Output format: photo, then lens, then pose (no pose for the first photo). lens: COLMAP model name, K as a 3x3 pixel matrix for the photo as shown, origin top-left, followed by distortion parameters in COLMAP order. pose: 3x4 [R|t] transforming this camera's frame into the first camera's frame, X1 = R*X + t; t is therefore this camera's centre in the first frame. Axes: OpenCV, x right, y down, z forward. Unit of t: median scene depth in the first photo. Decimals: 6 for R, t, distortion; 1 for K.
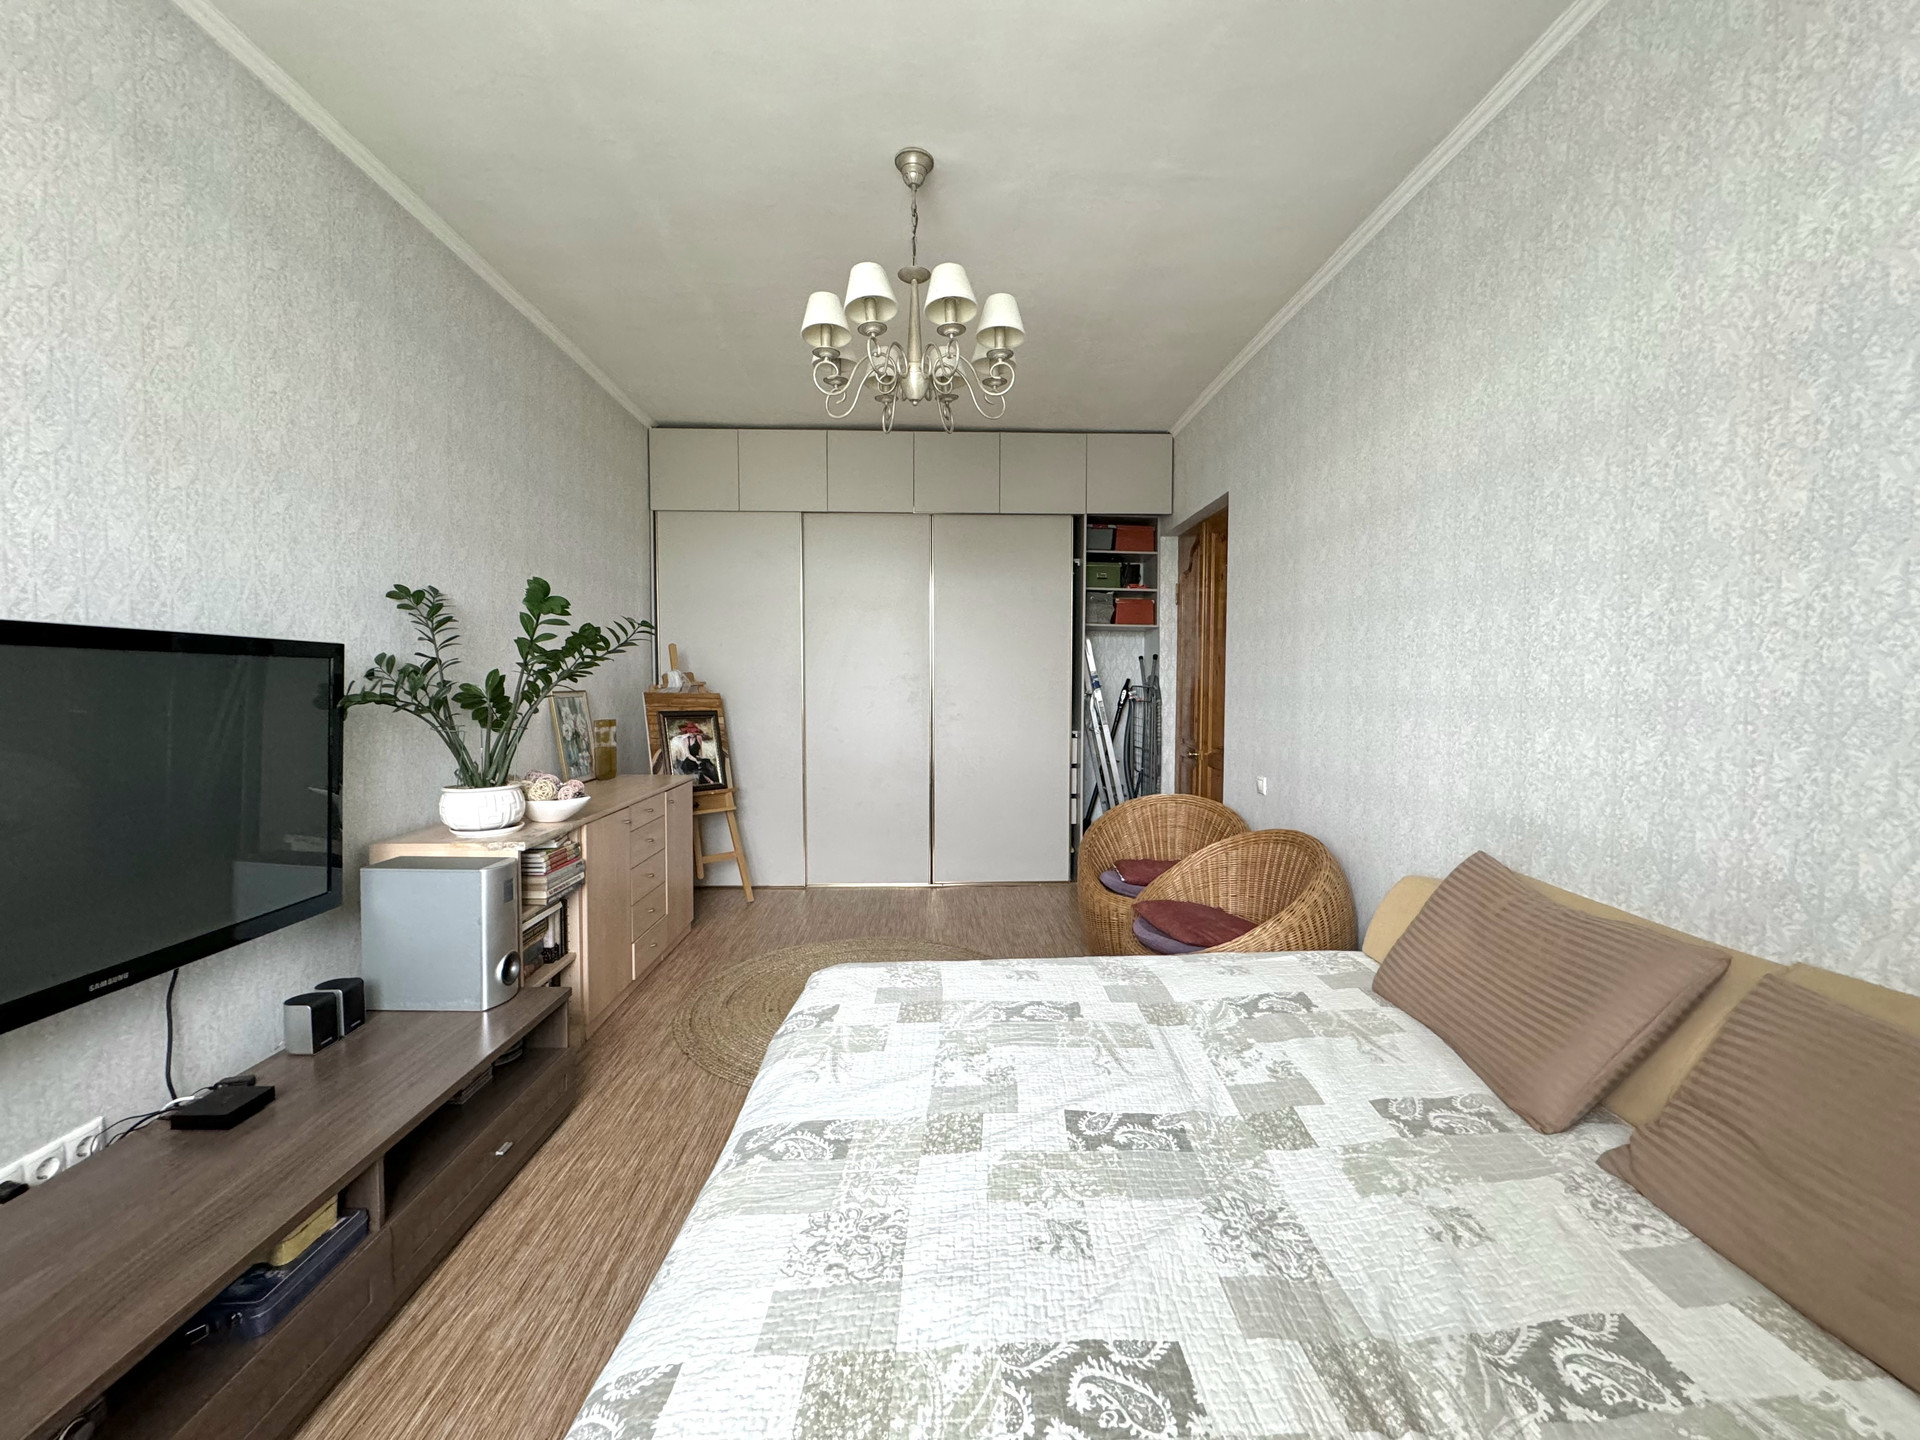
lens RADIAL K [[771.1, 0, 976.0], [0, 771.1, 708.0], [0, 0, 1]] dist [0.000327, -0.001283]
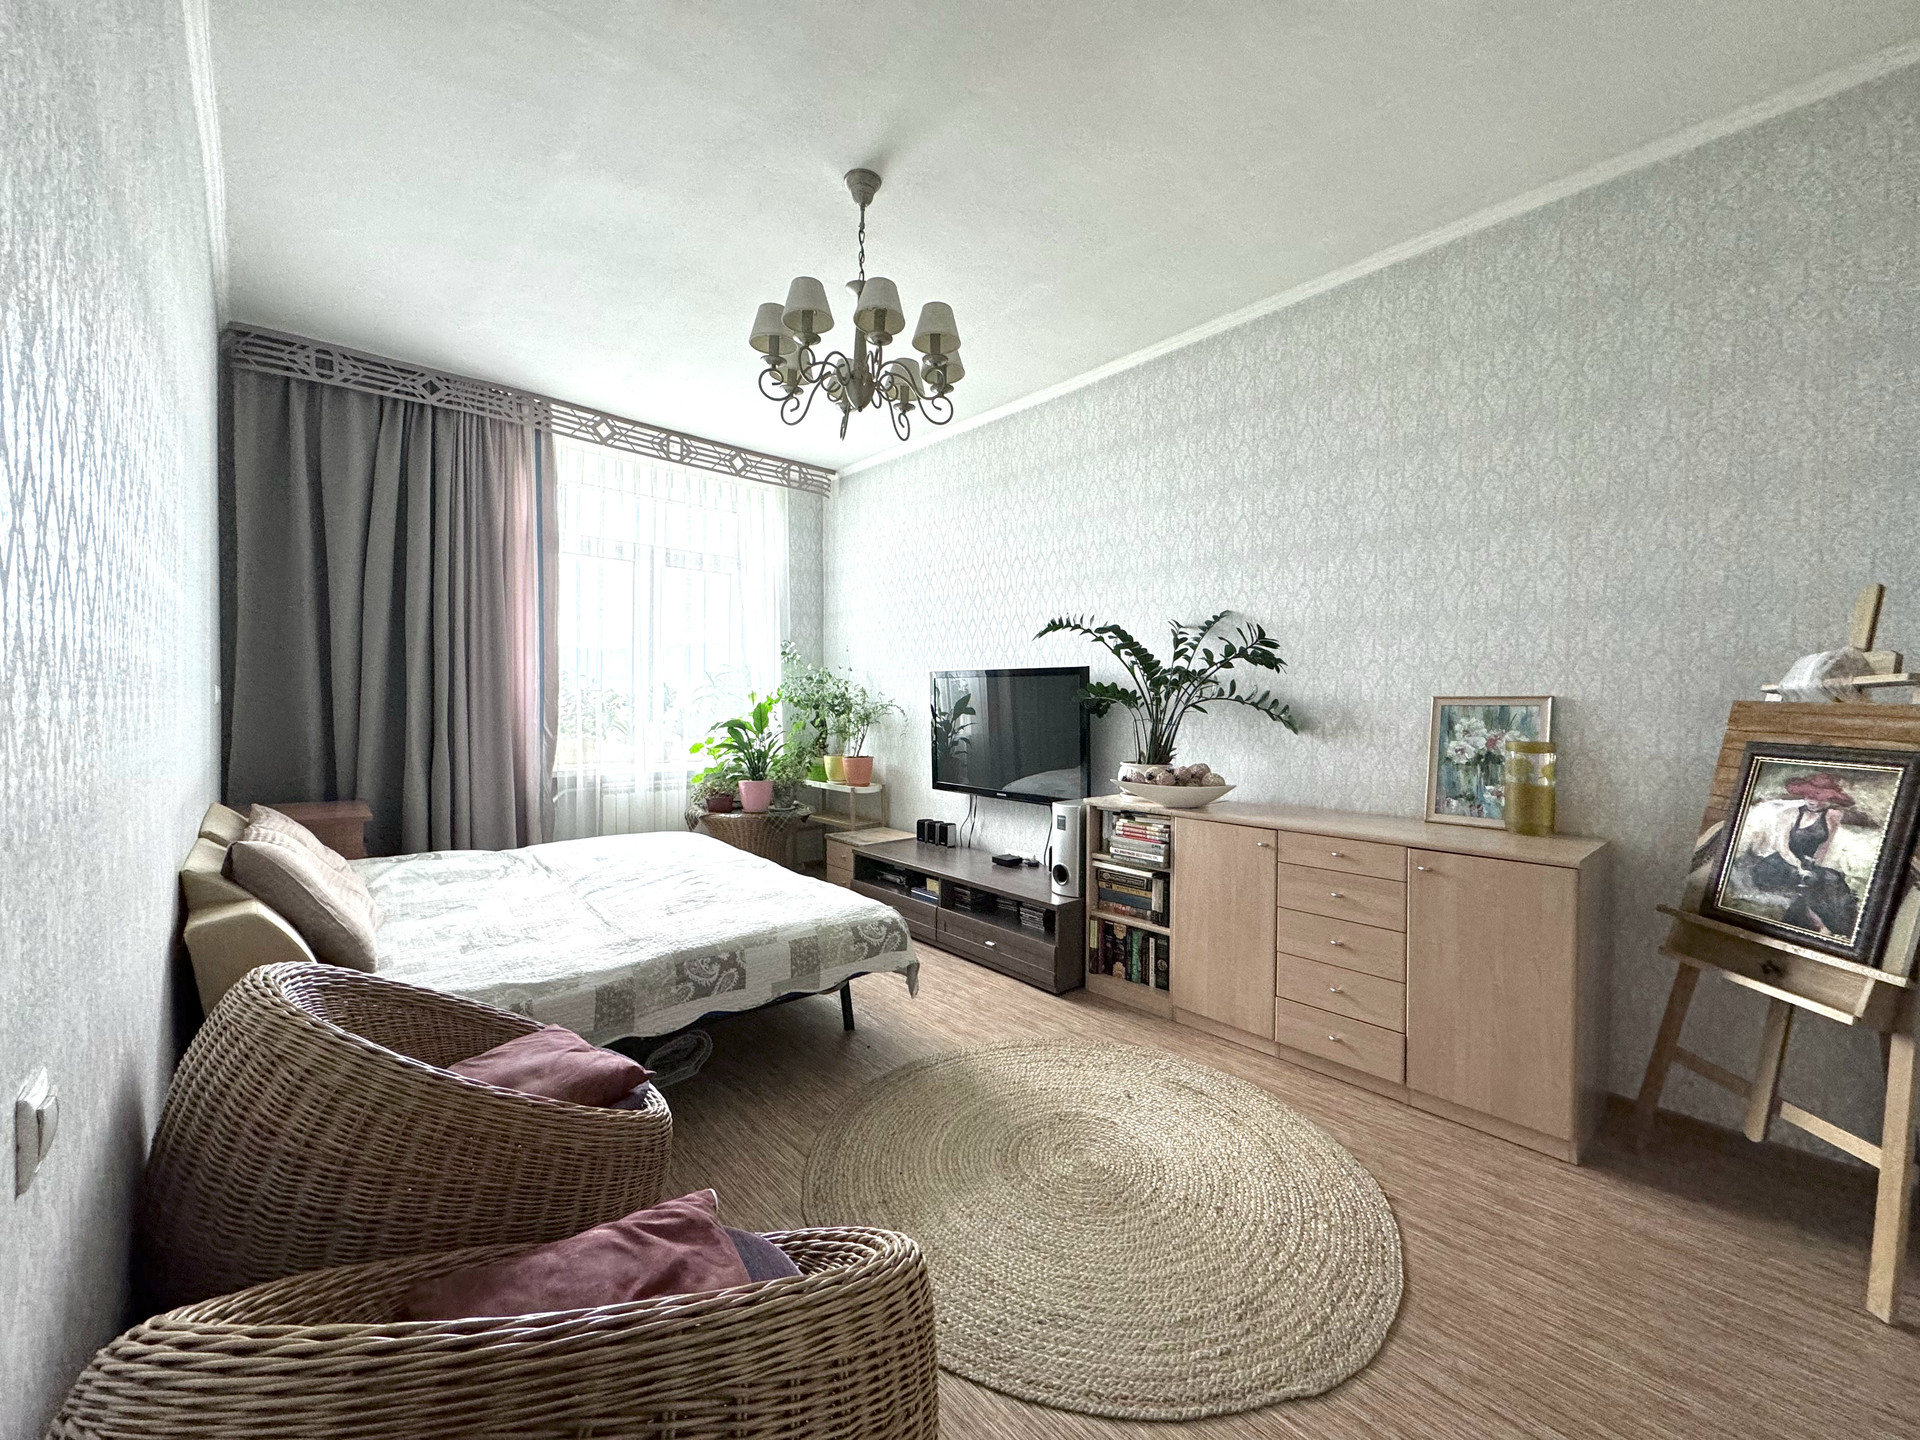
lens RADIAL K [[771.1, 0, 954.0], [0, 771.1, 715.3], [0, 0, 1]] dist [0.000327, -0.001283]
pose [[-0.792699, -0.005091, -0.609592, 0.466607], [-0.035603, 0.998645, 0.037958, -0.022677], [0.608573, 0.051792, -0.791806, 1.982949]]
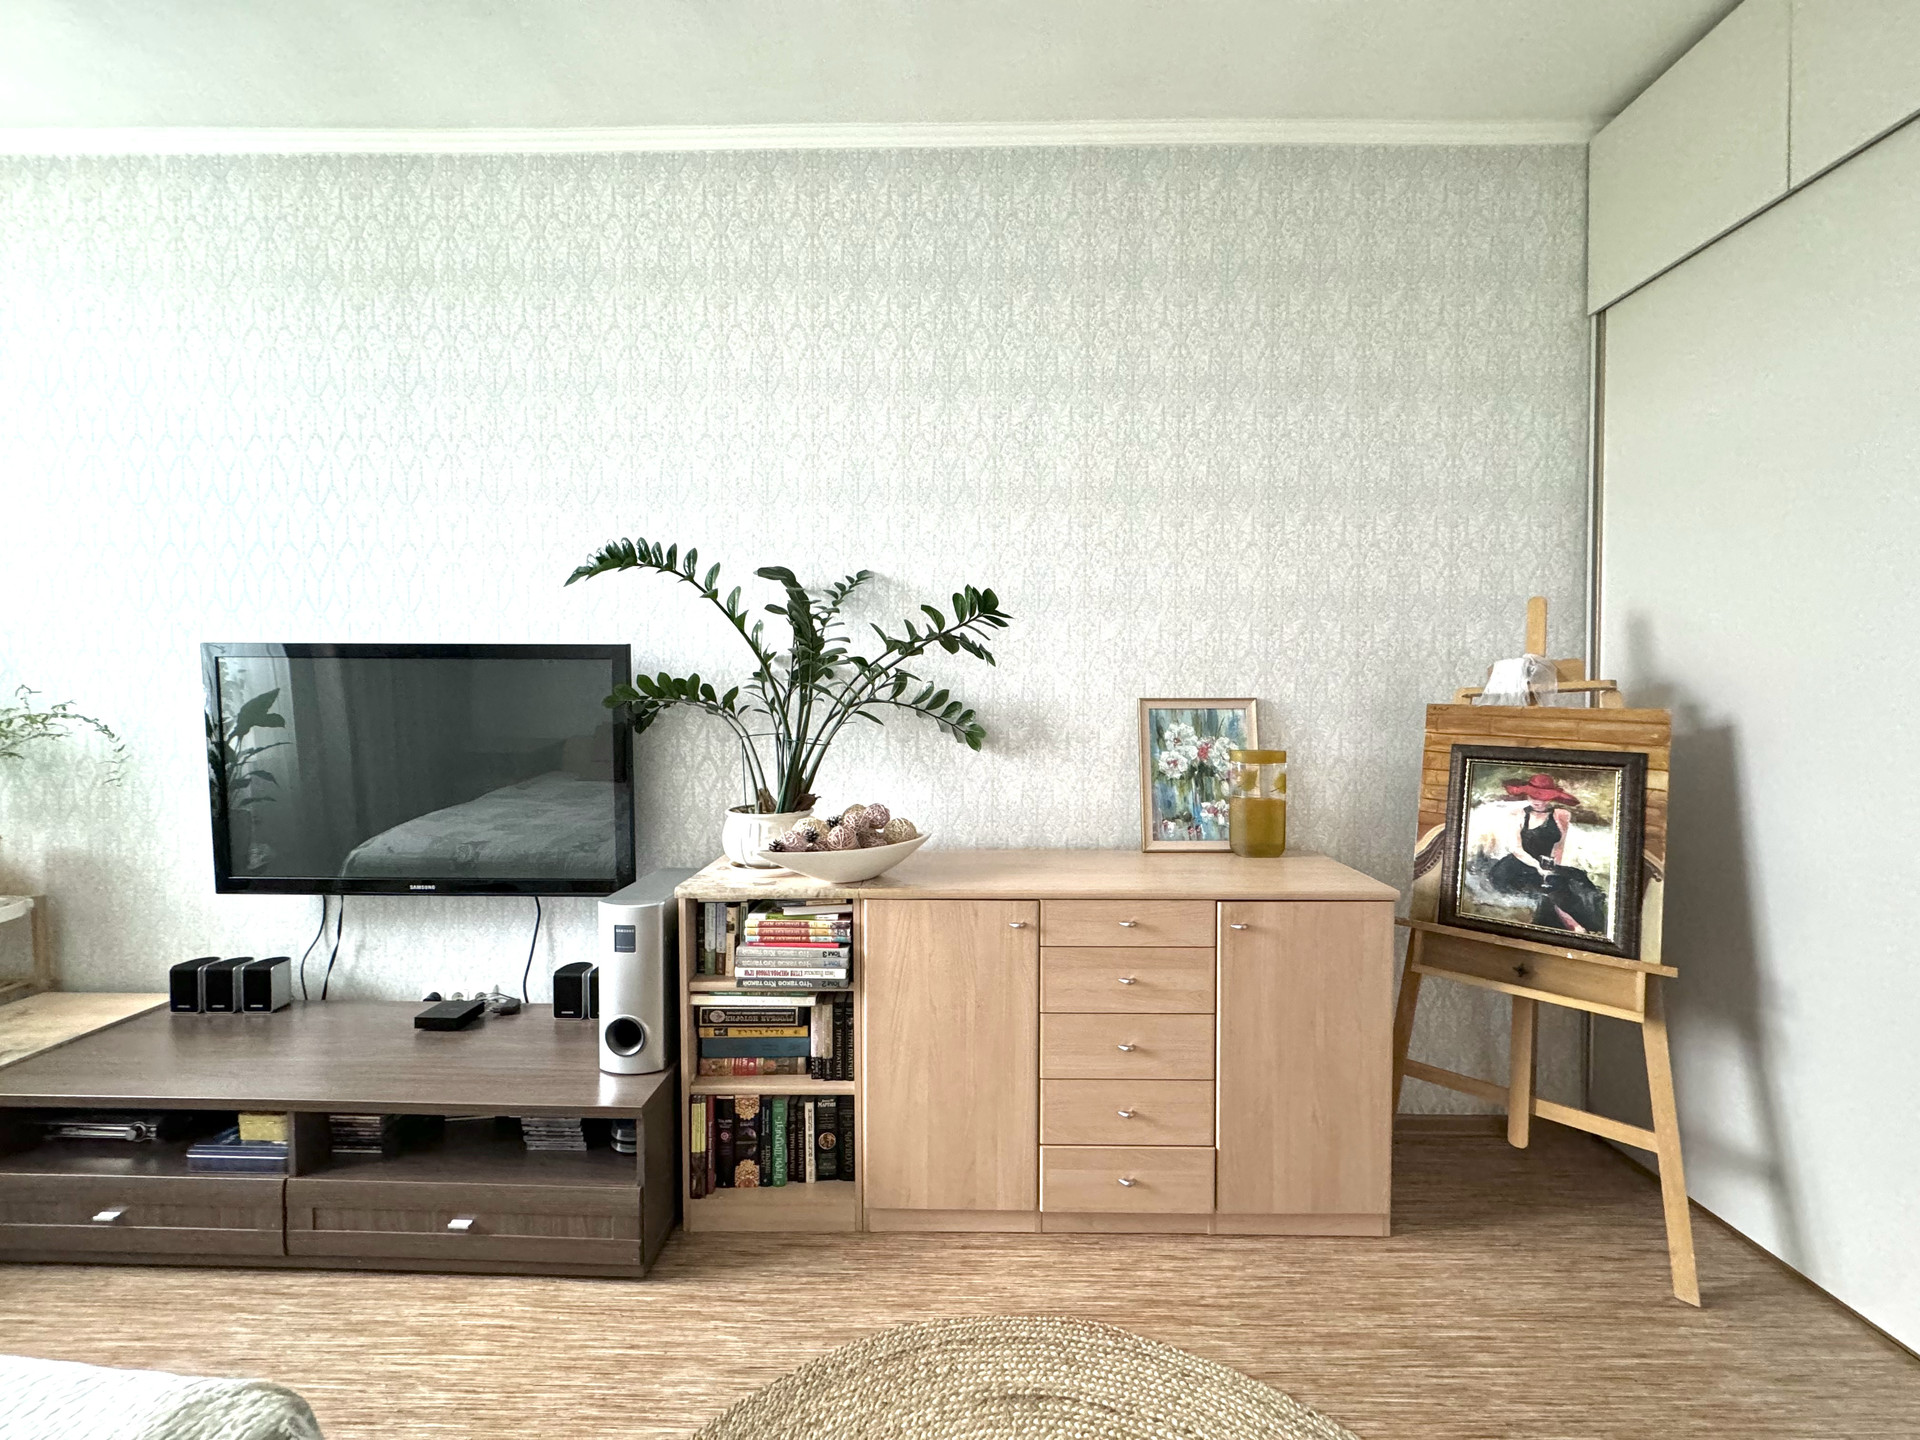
lens RADIAL K [[771.1, 0, 969.0], [0, 771.1, 717.2], [0, 0, 1]] dist [0.000327, -0.001283]
pose [[-0.077268, 0.016543, -0.996873, 0.153968], [-0.036452, 0.999147, 0.019406, -0.019763], [0.996344, 0.037838, -0.076599, 1.360642]]
